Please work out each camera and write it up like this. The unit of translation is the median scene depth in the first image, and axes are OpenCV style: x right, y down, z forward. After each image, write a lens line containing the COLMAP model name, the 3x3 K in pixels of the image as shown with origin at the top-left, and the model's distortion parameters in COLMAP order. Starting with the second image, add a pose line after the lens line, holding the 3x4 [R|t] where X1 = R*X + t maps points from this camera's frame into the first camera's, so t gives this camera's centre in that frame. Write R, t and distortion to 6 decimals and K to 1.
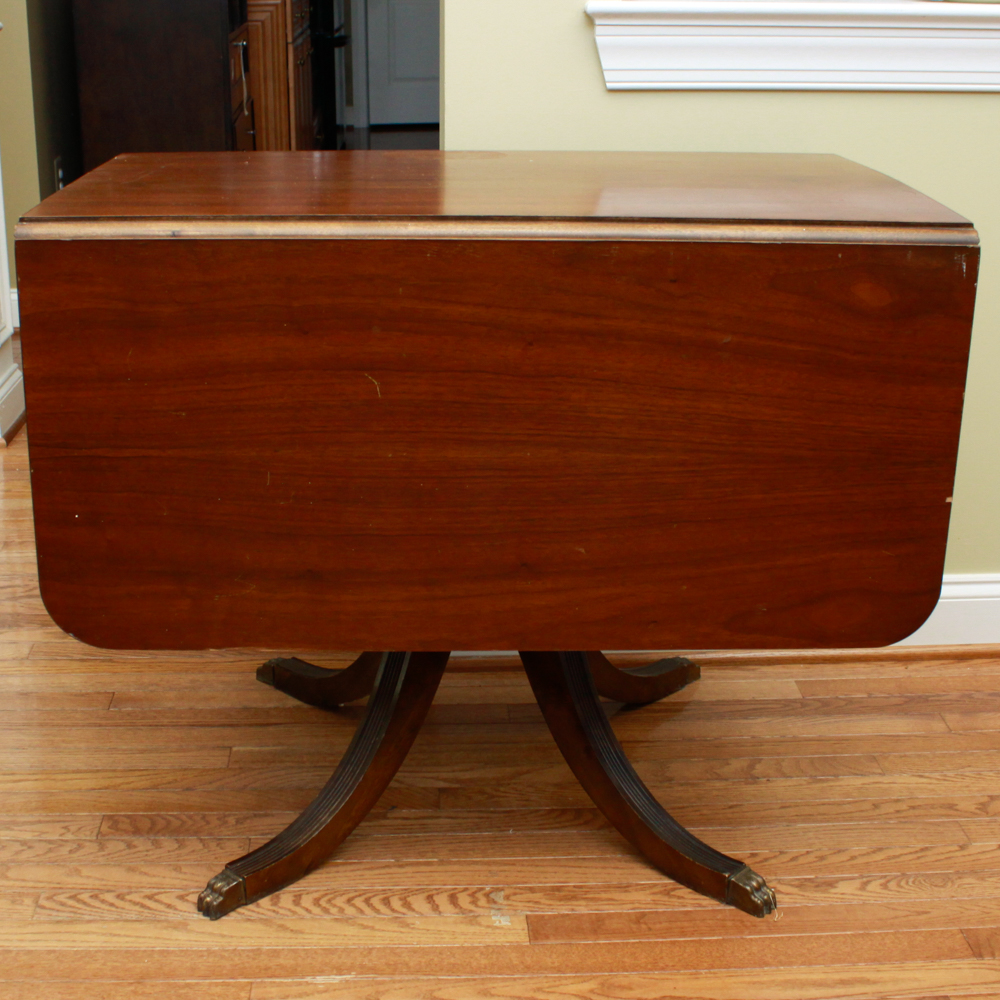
lens RADIAL K [[1609.7, 0, 437.9], [0, 1609.7, 504.0], [0, 0, 1]] dist [-0.153986, 0.000000]
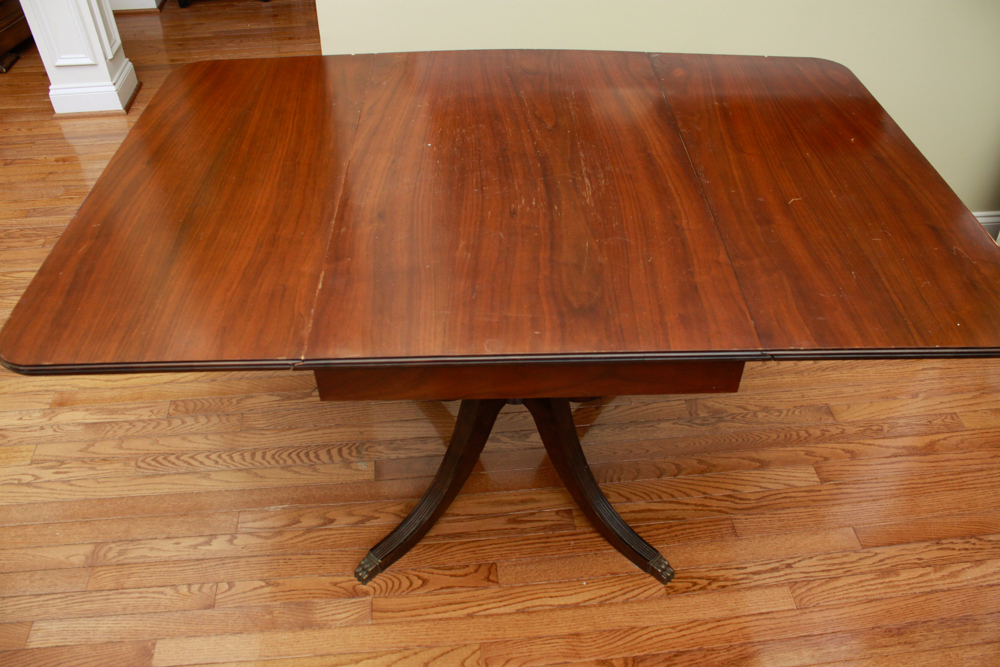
lens RADIAL K [[831.4, 0, 498.0], [0, 831.4, 339.5], [0, 0, 1]] dist [-0.169444, 0.129388]
pose [[0.996528, -0.043564, 0.070950, 0.137733], [0.012585, 0.921209, 0.388865, -0.281910], [-0.082300, -0.386622, 0.918559, 0.068659]]
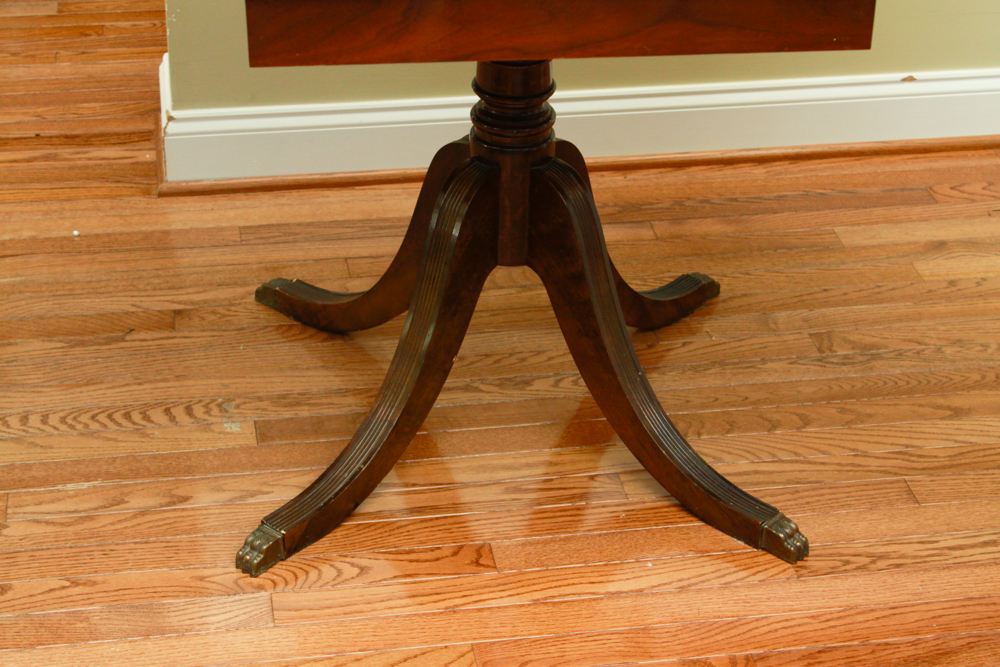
lens RADIAL K [[1987.9, 0, 495.1], [0, 1987.9, 330.3], [0, 0, 1]] dist [0.031478, 0.000000]
pose [[0.988742, -0.048668, 0.141492, 0.026467], [0.020190, 0.980371, 0.196123, -0.072301], [-0.148260, -0.191059, 0.970317, -0.355155]]
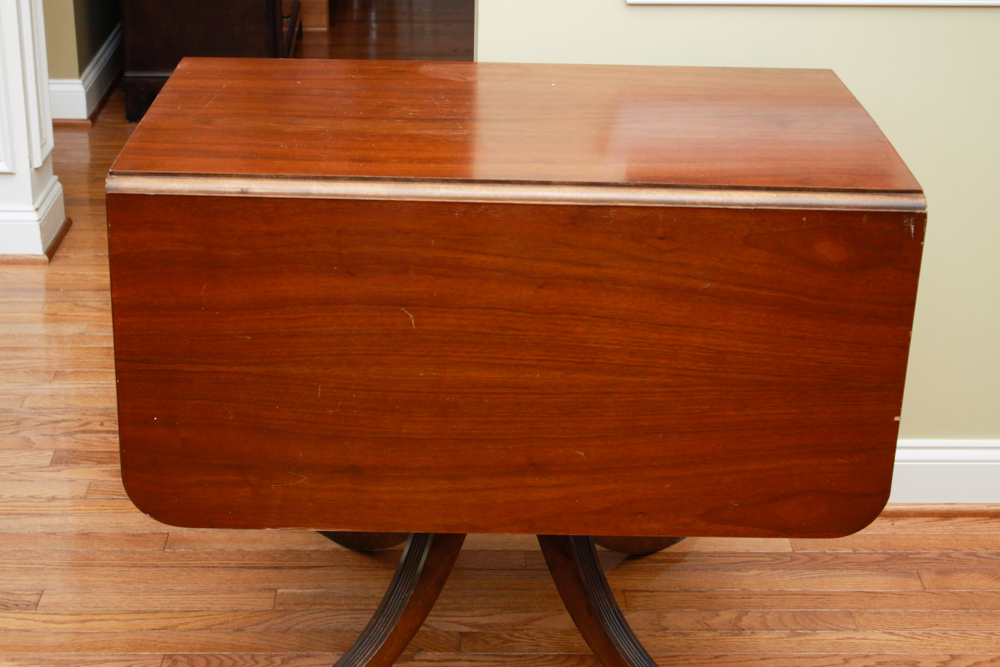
lens RADIAL K [[1768.7, 0, 493.0], [0, 1768.7, 343.5], [0, 0, 1]] dist [0.002285, 0.000000]
pose [[0.999755, 0.020428, 0.008550, 0.009642], [-0.020914, 0.997906, 0.061200, -0.114634], [-0.007282, -0.061363, 0.998089, -0.263028]]
